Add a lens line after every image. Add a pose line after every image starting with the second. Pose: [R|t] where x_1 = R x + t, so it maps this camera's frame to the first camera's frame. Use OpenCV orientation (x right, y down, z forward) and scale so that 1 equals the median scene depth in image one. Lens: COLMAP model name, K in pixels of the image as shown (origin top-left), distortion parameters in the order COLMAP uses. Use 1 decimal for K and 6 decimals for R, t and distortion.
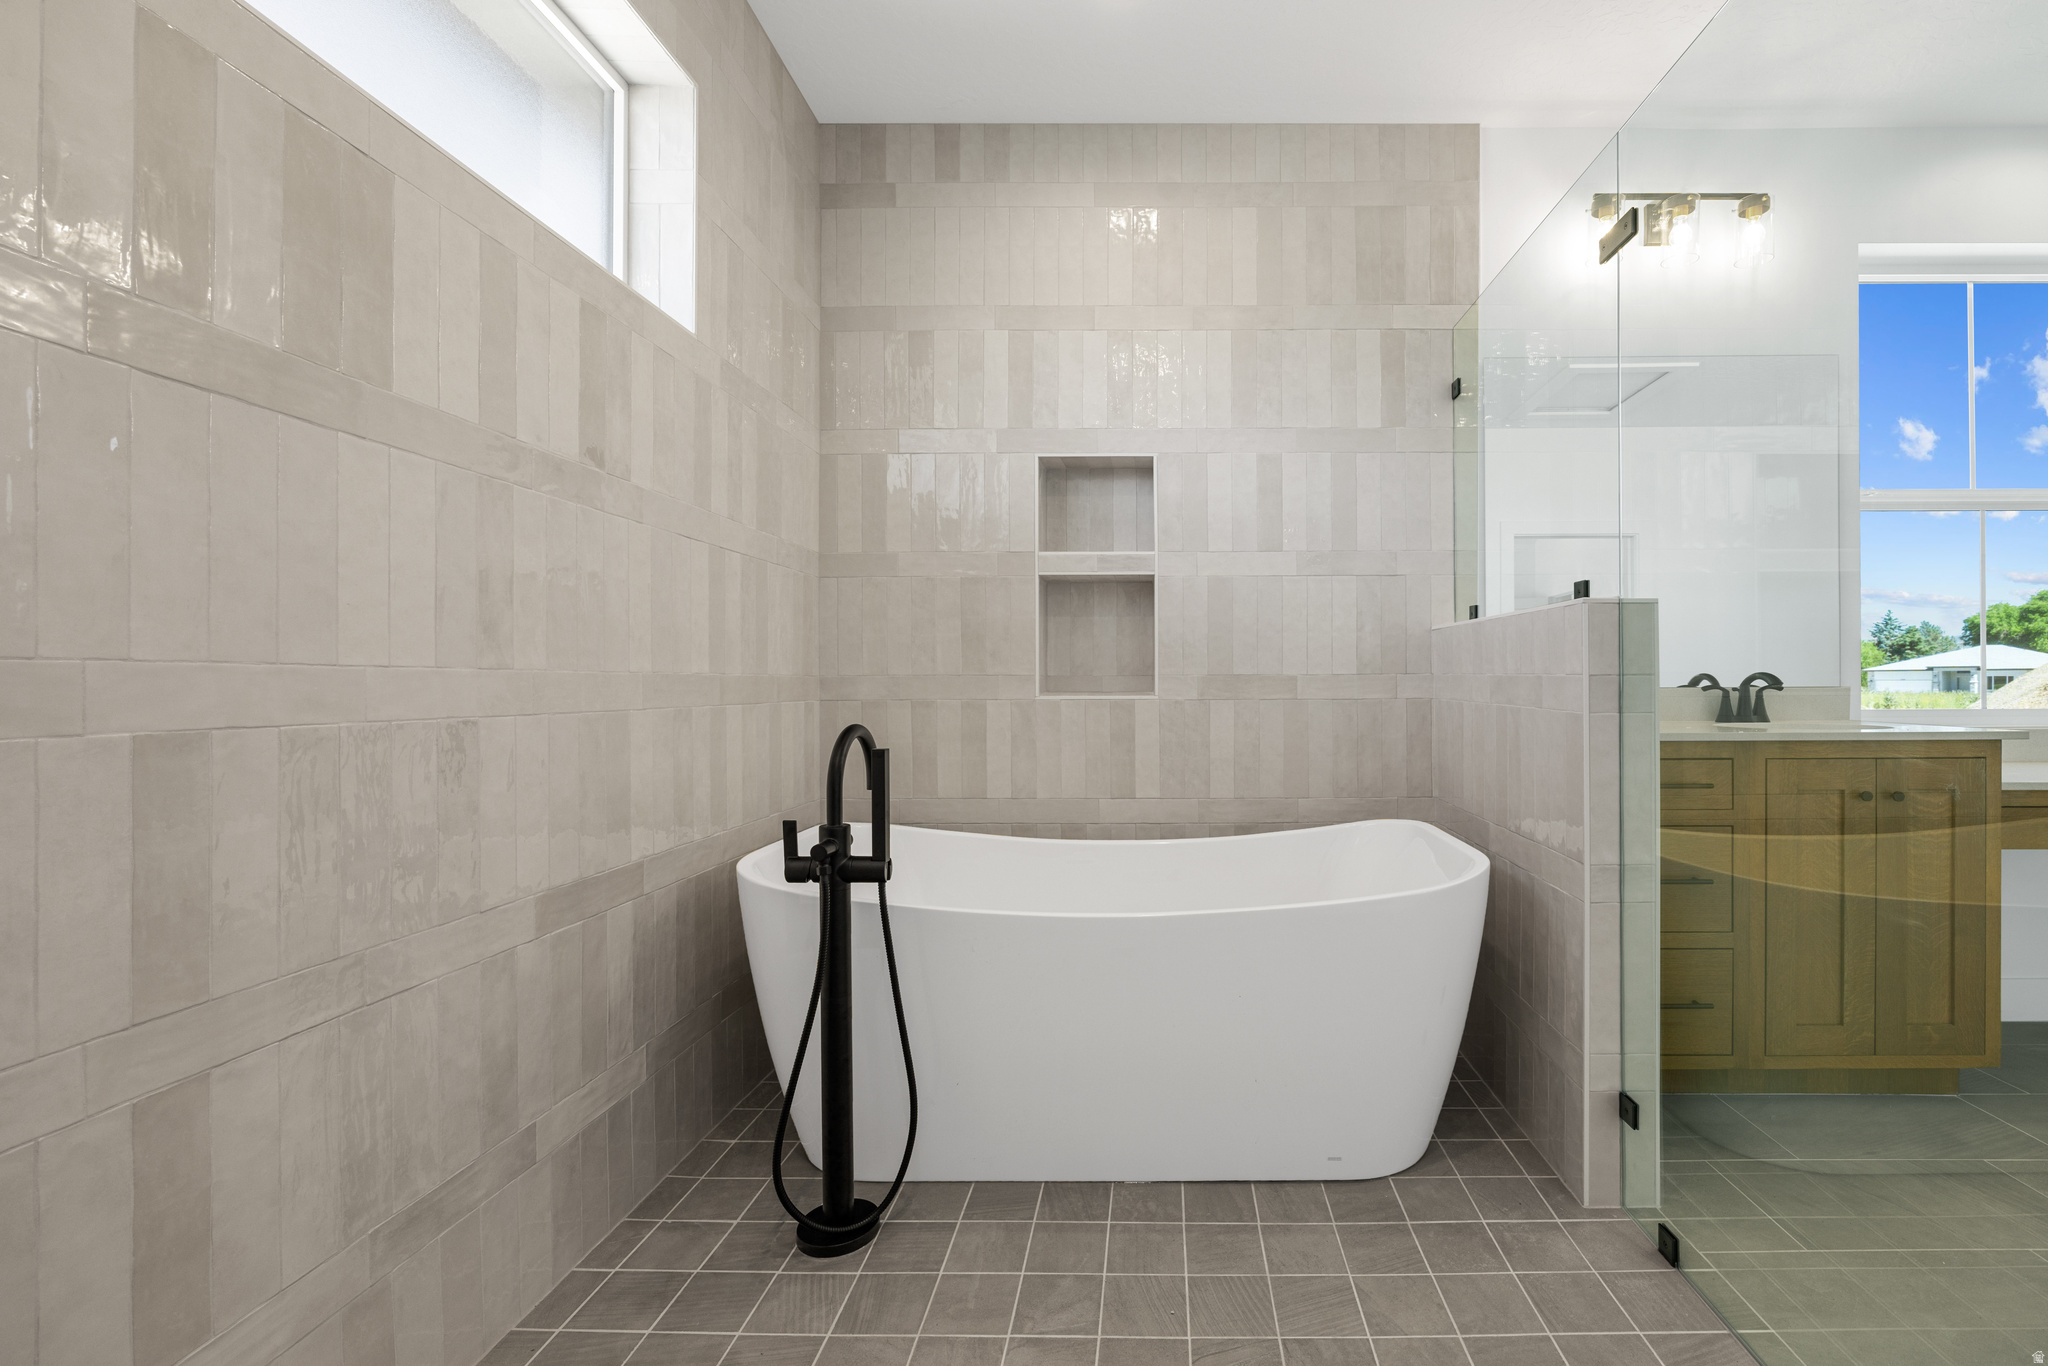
lens RADIAL K [[834.8, 0, 1140.3], [0, 834.8, 695.0], [0, 0, 1]] dist [-0.003345, 0.000024]
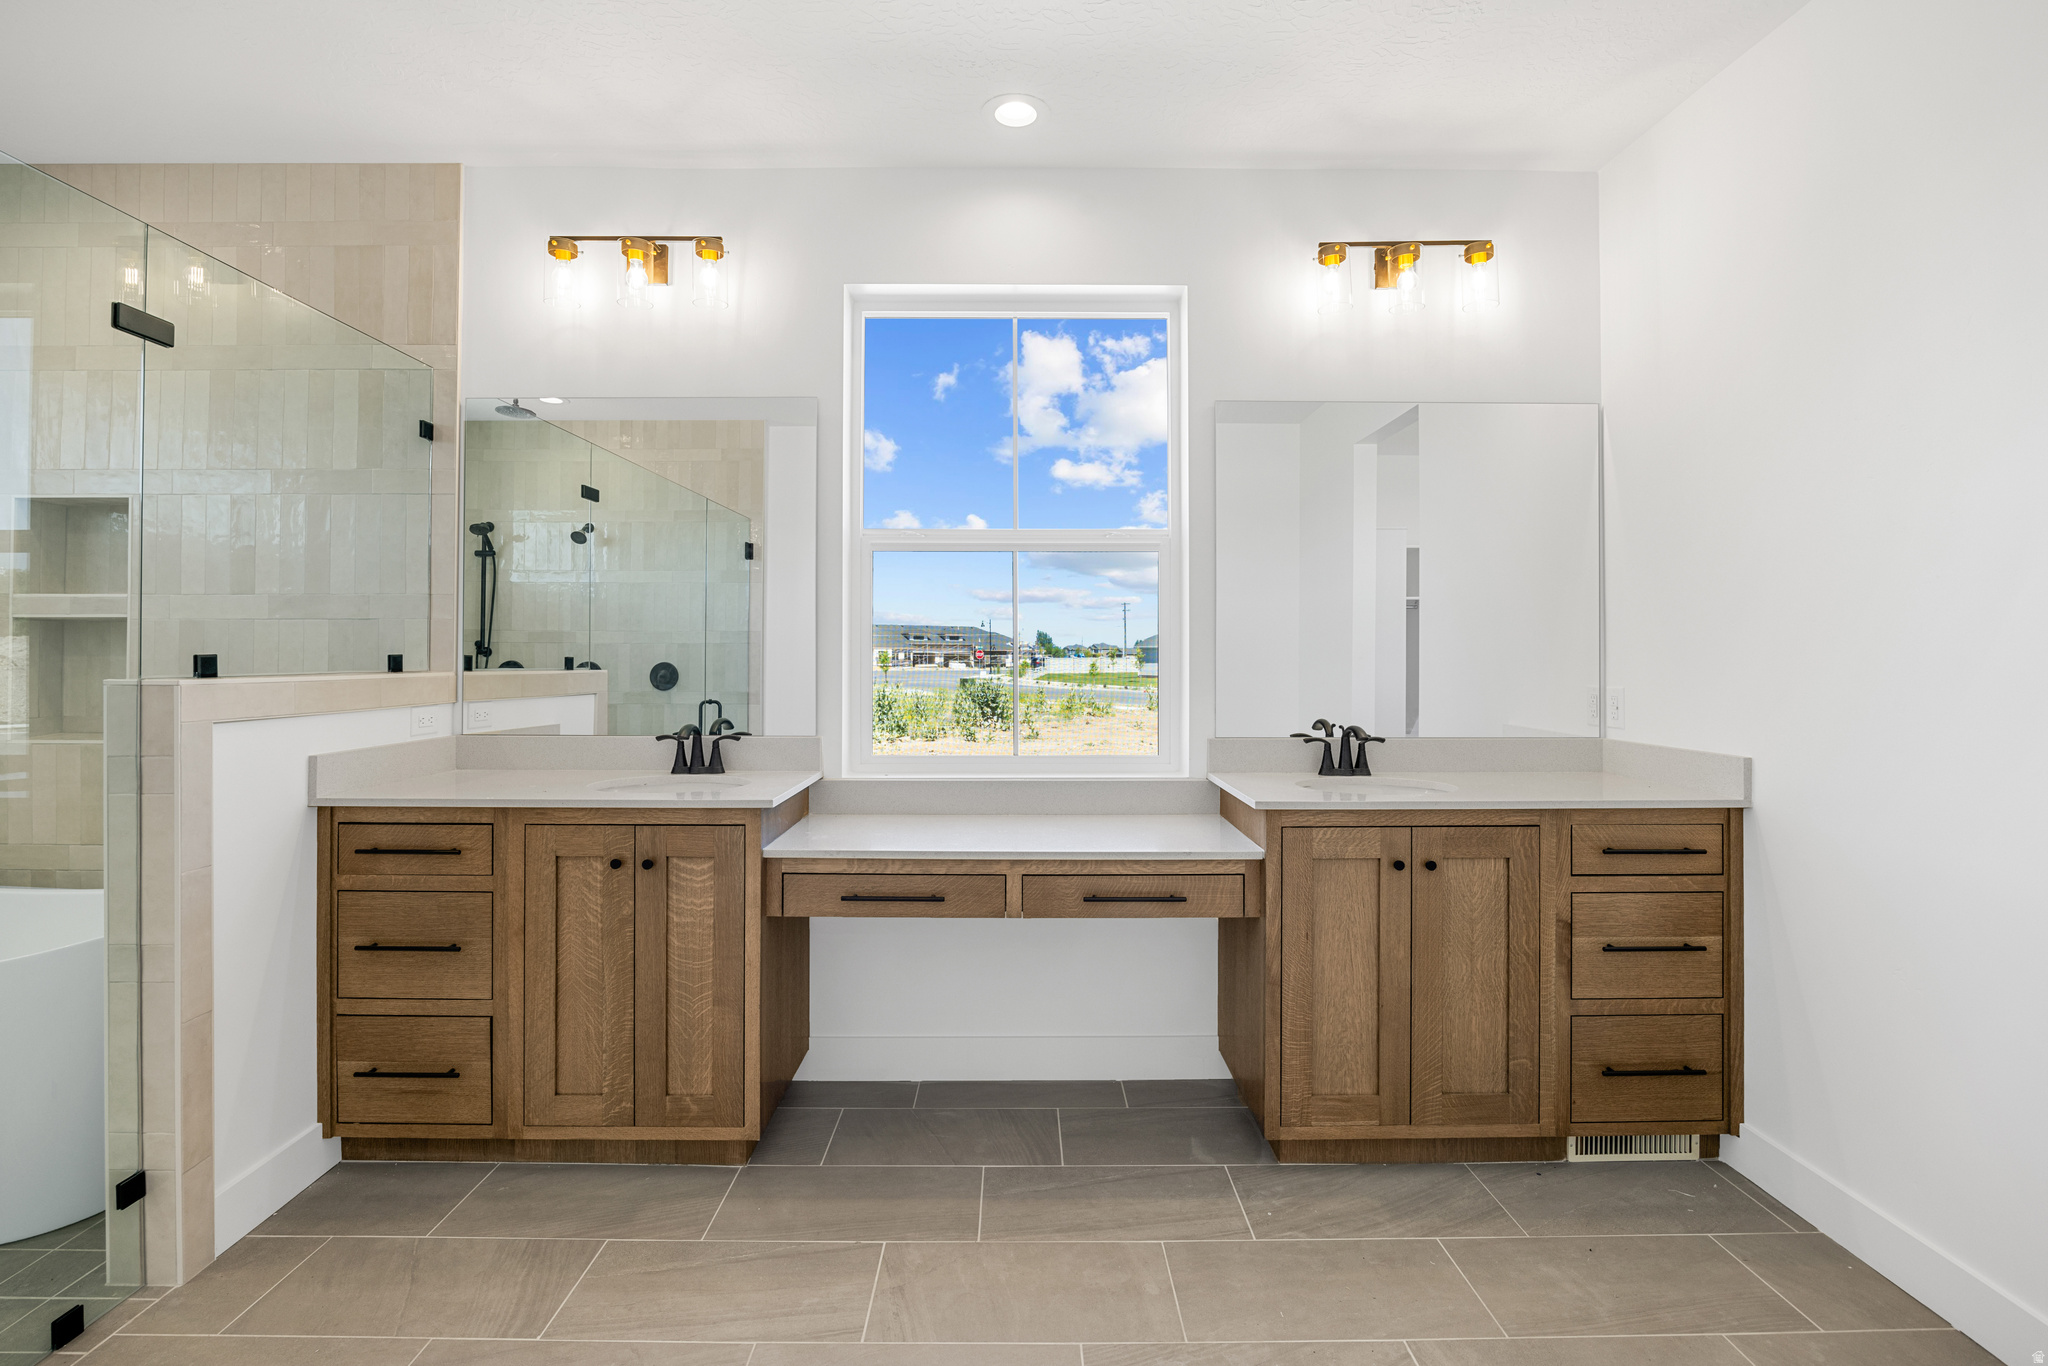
lens RADIAL K [[926.5, 0, 1004.4], [0, 926.5, 652.5], [0, 0, 1]] dist [-0.017059, 0.002371]
pose [[0.999942, 0.003976, 0.010002, 1.048547], [-0.003755, 0.999750, -0.022047, -0.084308], [-0.010087, 0.022008, 0.999707, -0.082855]]
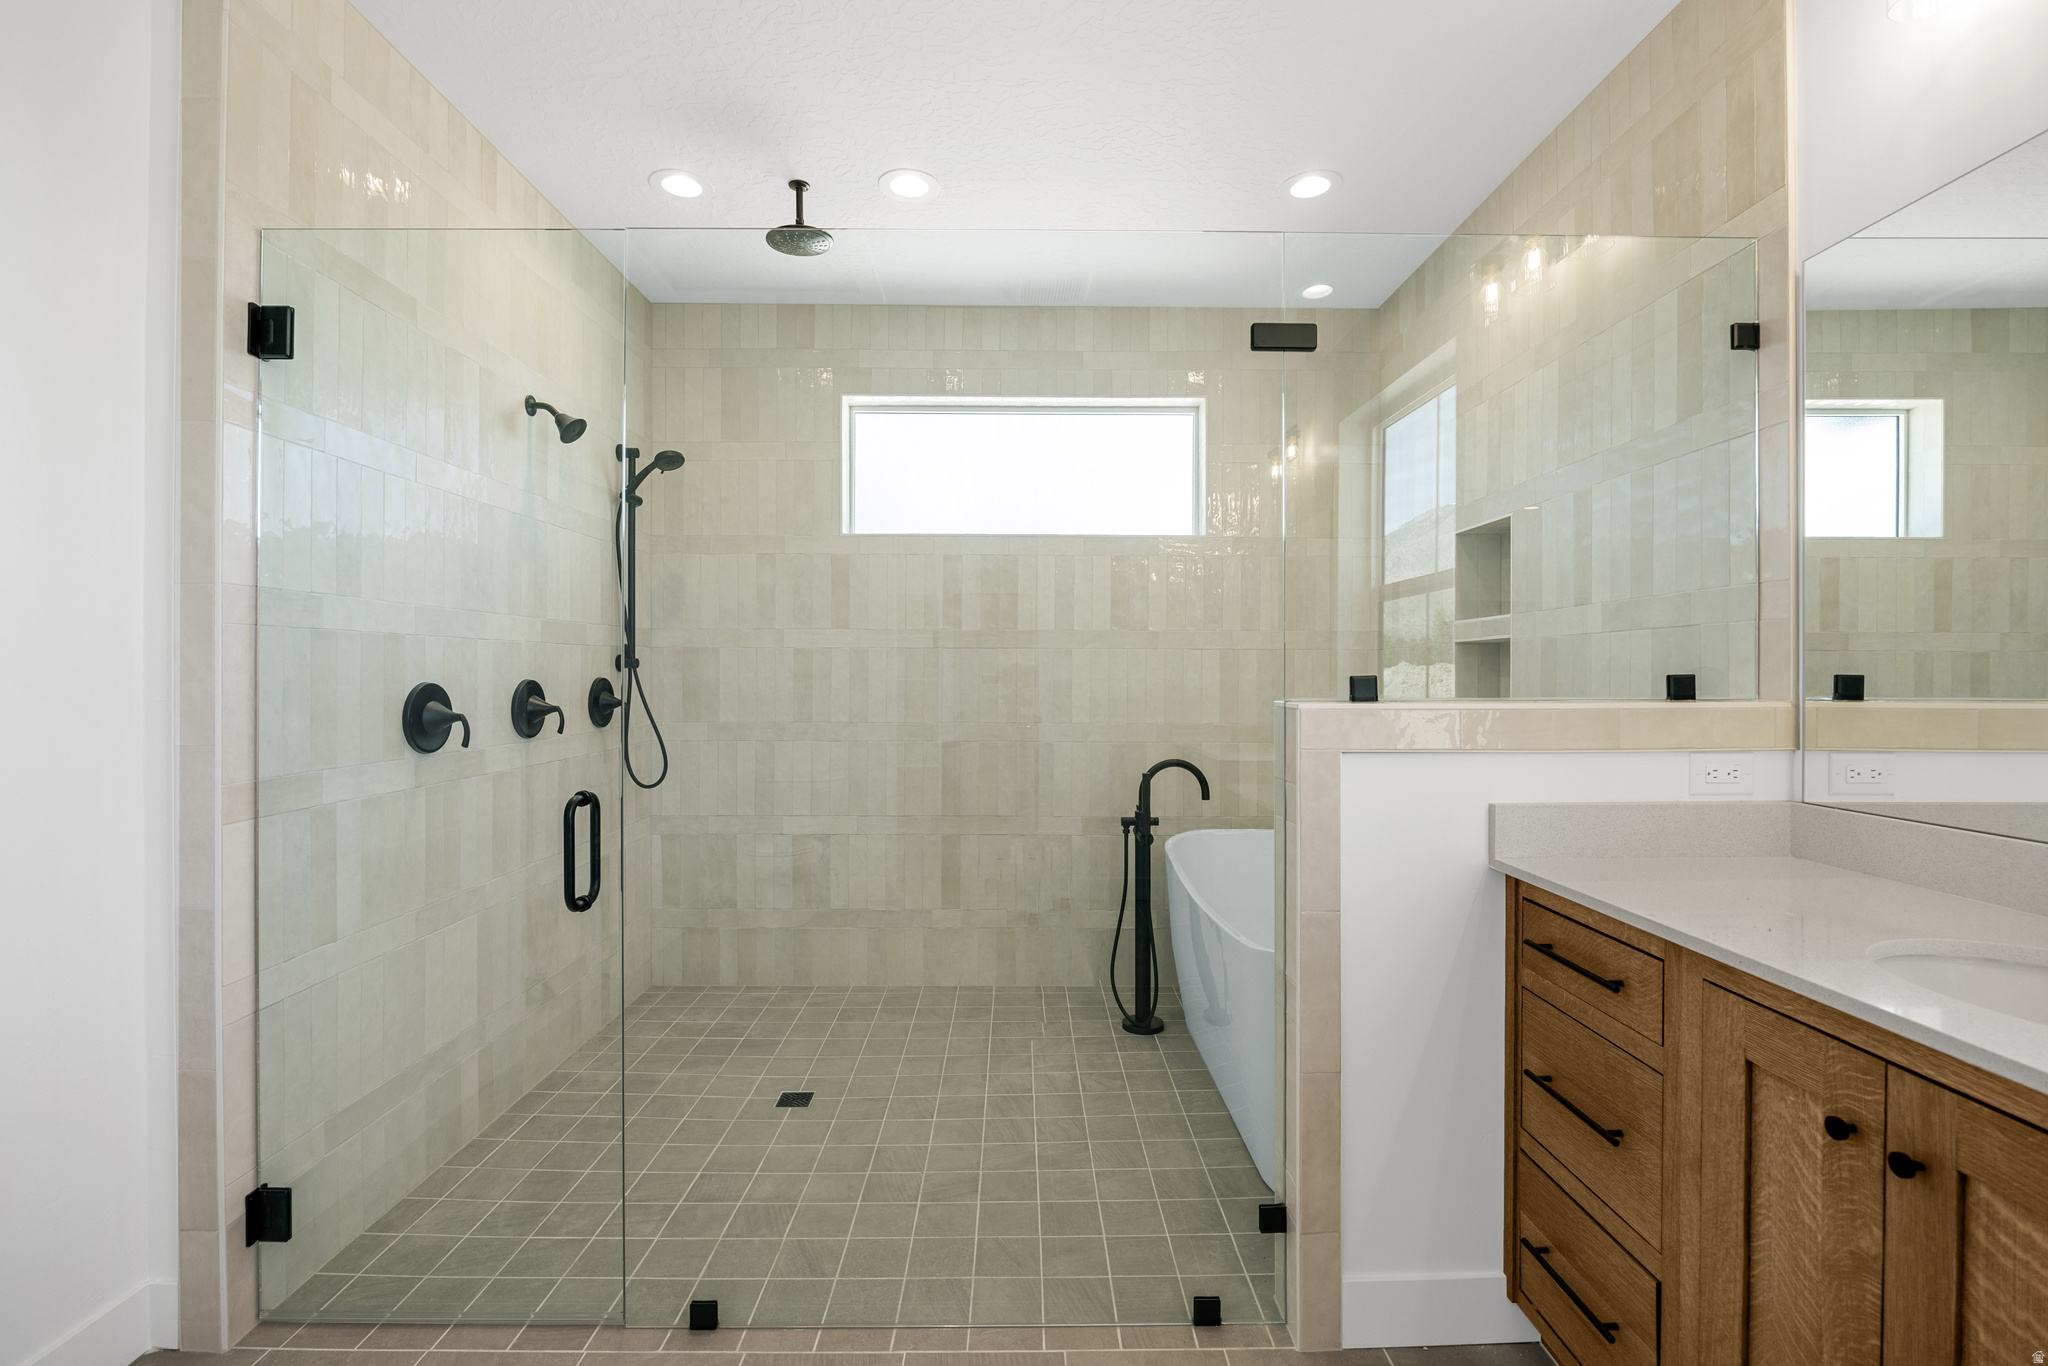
lens RADIAL K [[926.5, 0, 1033.2], [0, 926.5, 675.3], [0, 0, 1]] dist [-0.017059, 0.002371]
pose [[0.029482, 0.001833, -0.999564, 1.077425], [-0.016094, 0.999870, 0.001359, -0.094505], [0.999436, 0.016047, 0.029508, 0.426473]]
